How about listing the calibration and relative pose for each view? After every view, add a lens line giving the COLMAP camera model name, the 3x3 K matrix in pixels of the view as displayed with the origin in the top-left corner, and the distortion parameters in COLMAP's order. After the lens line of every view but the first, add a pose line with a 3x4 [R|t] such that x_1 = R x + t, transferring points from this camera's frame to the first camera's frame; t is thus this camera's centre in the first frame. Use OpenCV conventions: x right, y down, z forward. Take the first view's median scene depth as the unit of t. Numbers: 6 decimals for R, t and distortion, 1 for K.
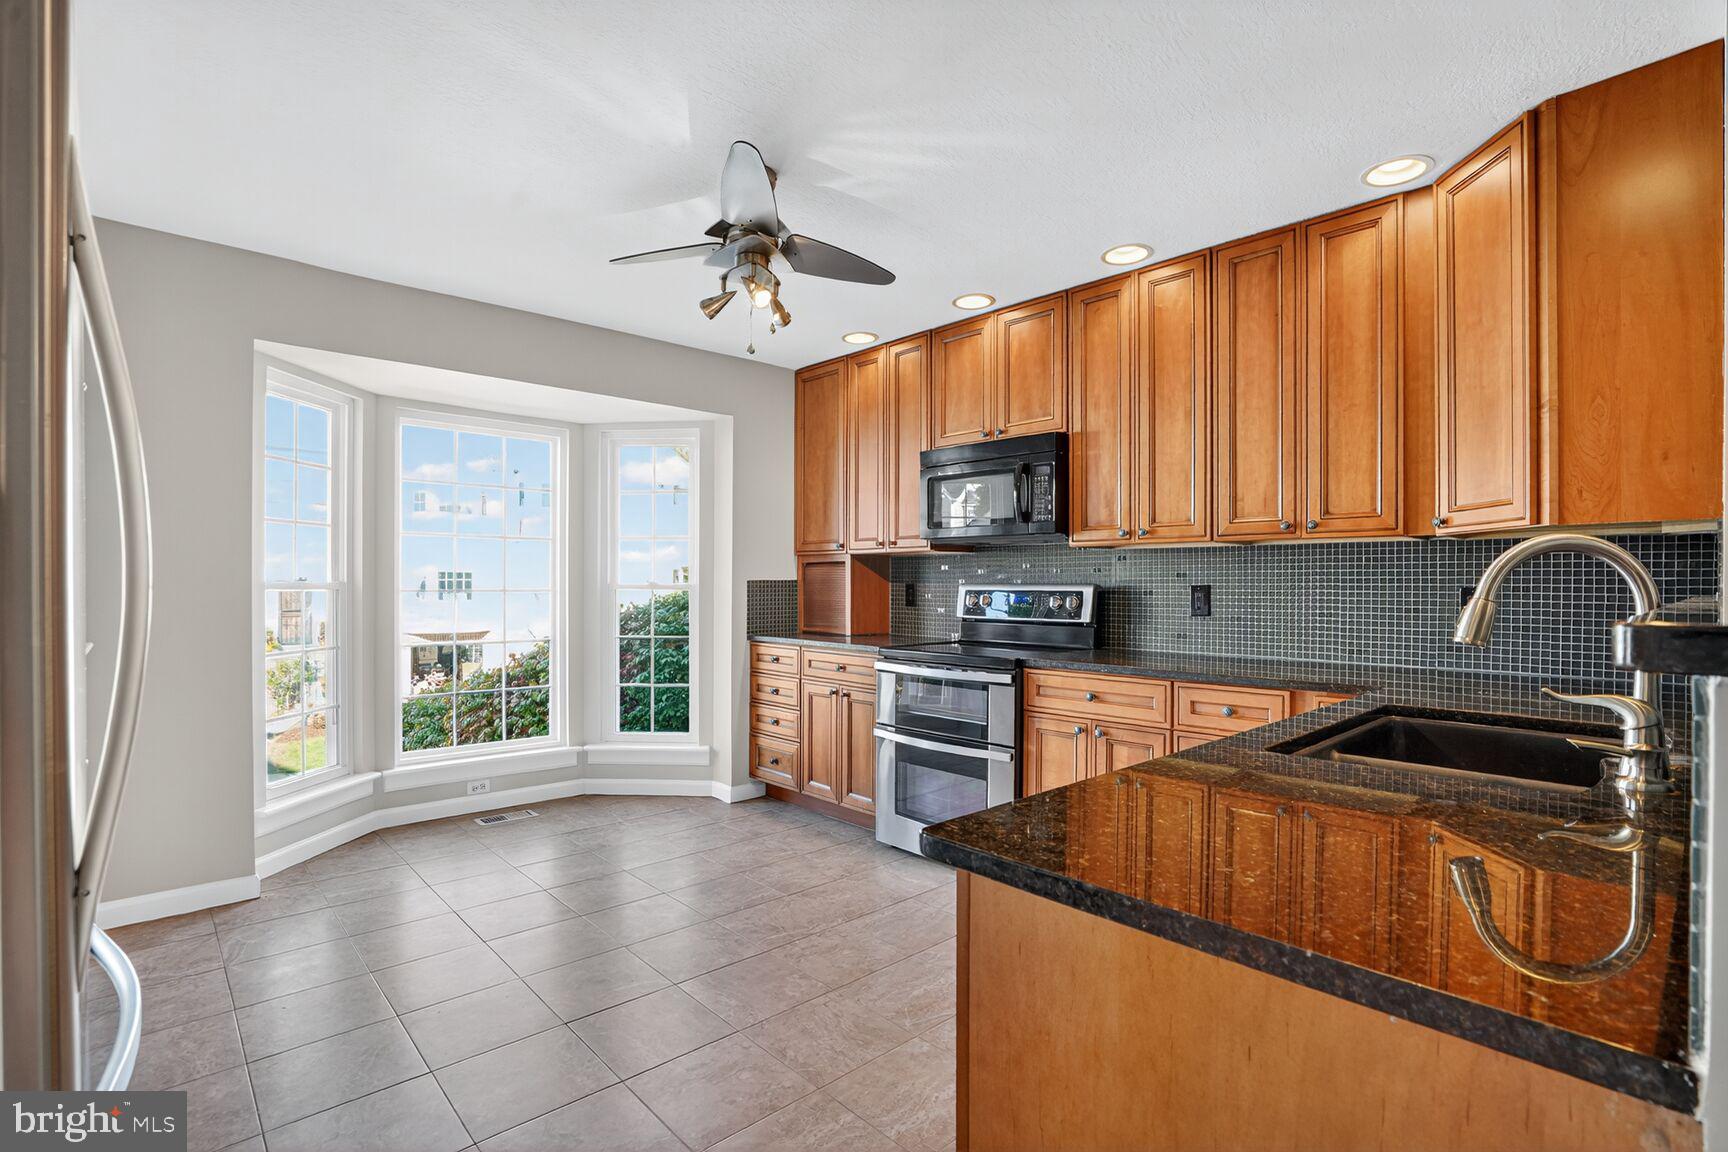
lens RADIAL K [[809.6, 0, 864.0], [0, 809.6, 576.0], [0, 0, 1]] dist [-0.000521, 0.000114]
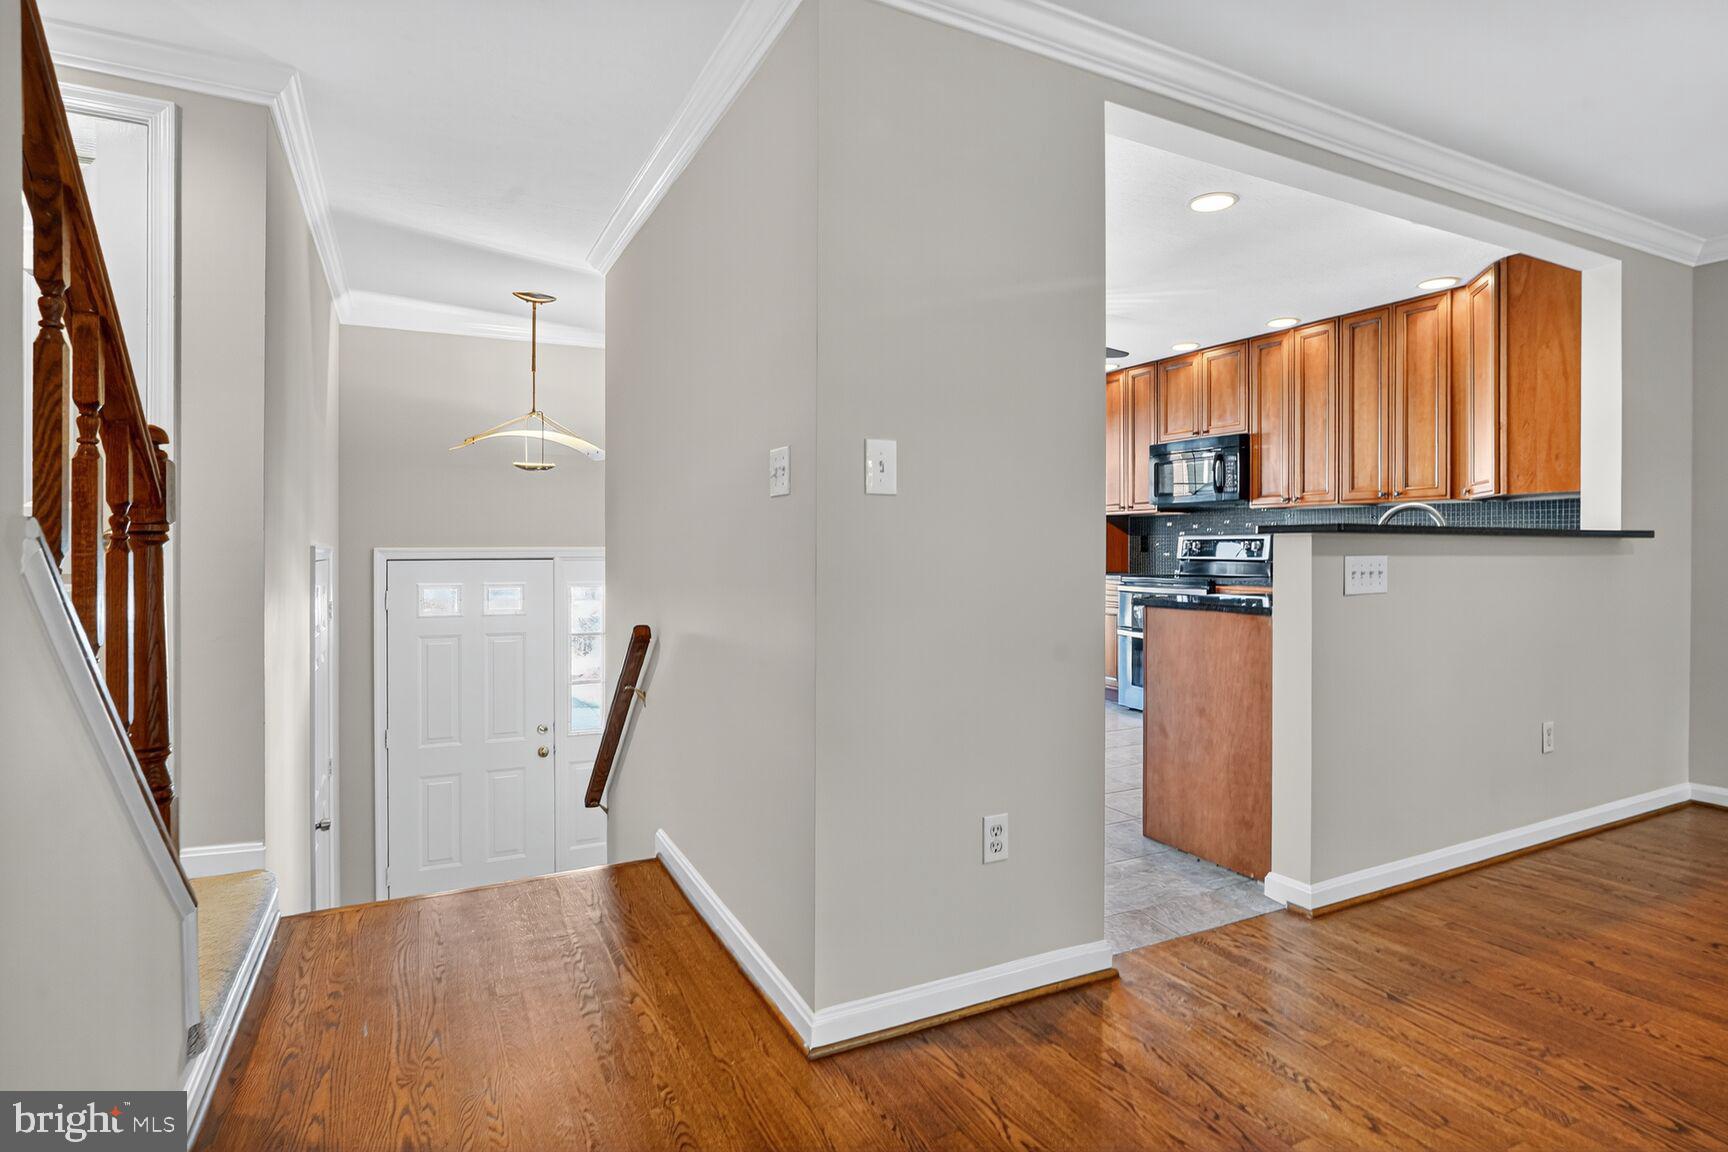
lens RADIAL K [[880.9, 0, 914.1], [0, 880.9, 547.1], [0, 0, 1]] dist [0.001899, 0.001043]
pose [[0.978326, -0.004847, -0.207014, -0.021449], [0.006540, 0.999951, 0.007494, 0.019653], [0.206967, -0.008686, 0.978309, -0.753803]]
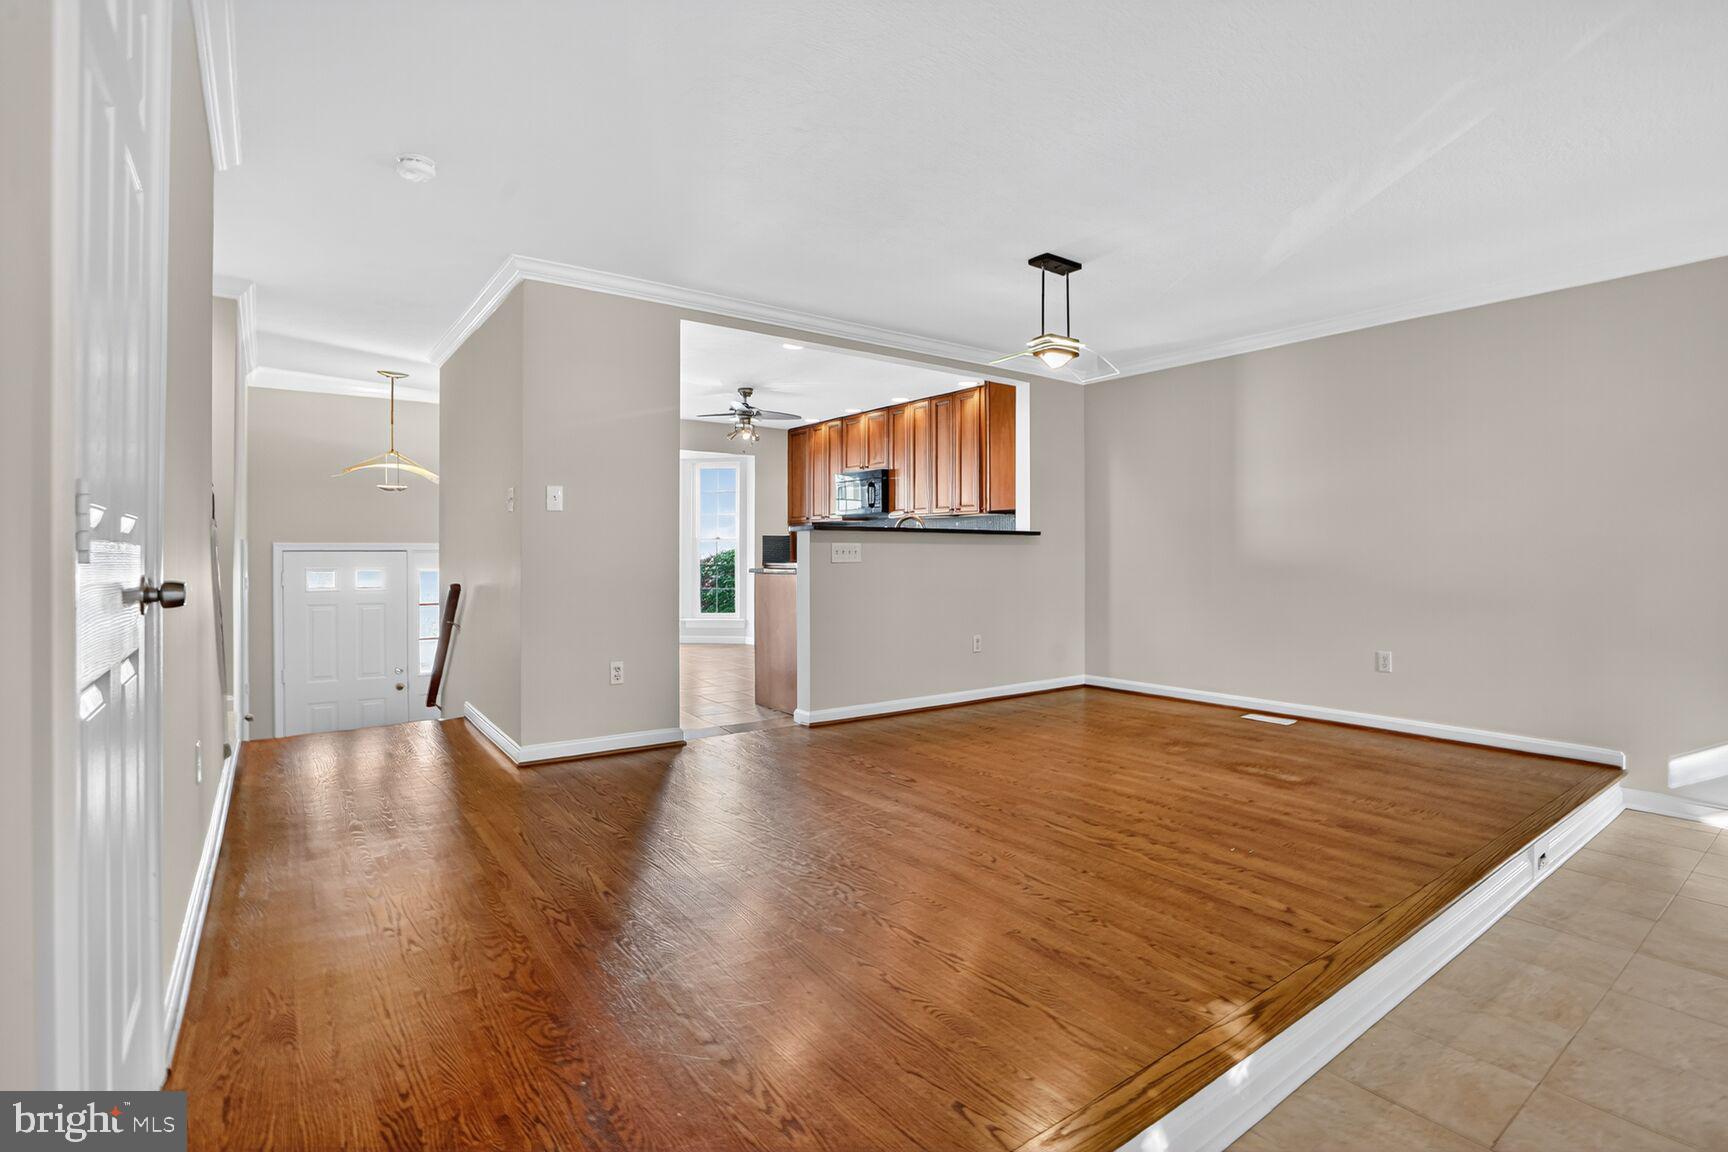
lens RADIAL K [[805.8, 0, 862.6], [0, 805.8, 553.9], [0, 0, 1]] dist [-0.001504, 0.000376]
pose [[0.995414, -0.005314, -0.095517, 0.400916], [0.006295, 0.999931, 0.009968, 0.042573], [0.095457, -0.010524, 0.995378, -1.317696]]
